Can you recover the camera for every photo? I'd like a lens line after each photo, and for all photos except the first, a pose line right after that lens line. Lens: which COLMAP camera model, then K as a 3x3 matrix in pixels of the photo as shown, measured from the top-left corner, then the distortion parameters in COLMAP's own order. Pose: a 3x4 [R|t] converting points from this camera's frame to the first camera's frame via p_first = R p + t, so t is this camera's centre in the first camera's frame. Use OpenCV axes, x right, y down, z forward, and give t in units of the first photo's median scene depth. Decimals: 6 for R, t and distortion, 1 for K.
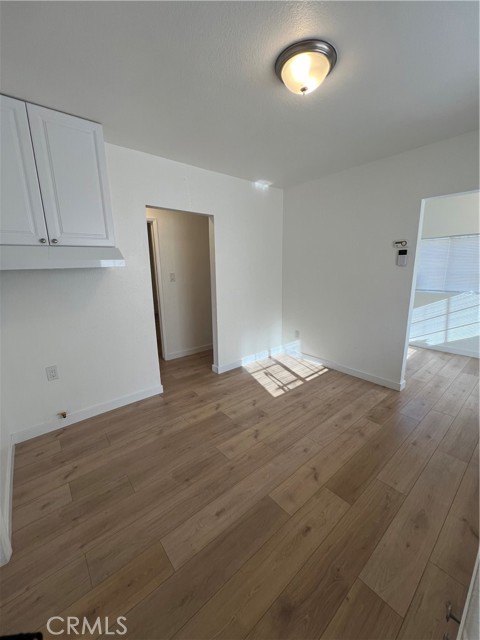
lens RADIAL K [[255.6, 0, 241.3], [0, 255.6, 318.8], [0, 0, 1]] dist [-0.001924, 0.000799]
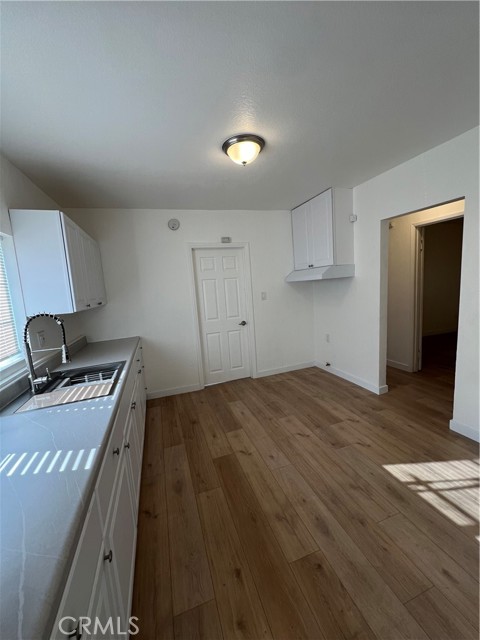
lens RADIAL K [[255.6, 0, 241.3], [0, 255.6, 318.8], [0, 0, 1]] dist [-0.001924, 0.000799]
pose [[-0.362414, 0.169388, -0.916495, 1.053565], [-0.115245, 0.967655, 0.224416, -0.239256], [0.924865, 0.186953, -0.331171, 1.009519]]
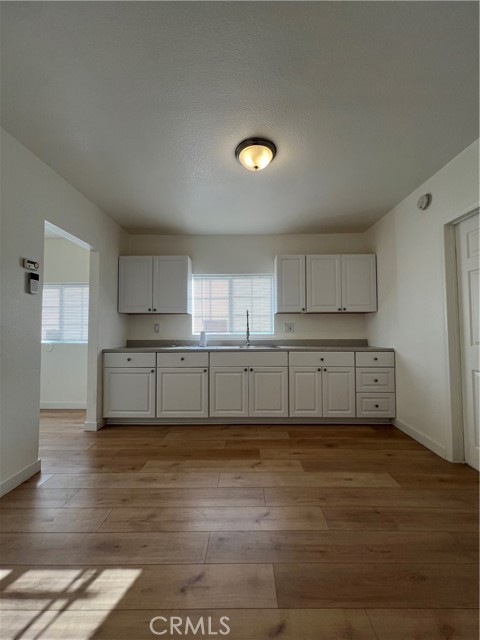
lens RADIAL K [[255.6, 0, 241.3], [0, 255.6, 318.8], [0, 0, 1]] dist [-0.001924, 0.000799]
pose [[-0.757959, 0.053102, 0.650137, -0.361216], [0.158636, 0.981764, 0.104757, -0.144679], [-0.632718, 0.182537, -0.752561, 1.430232]]
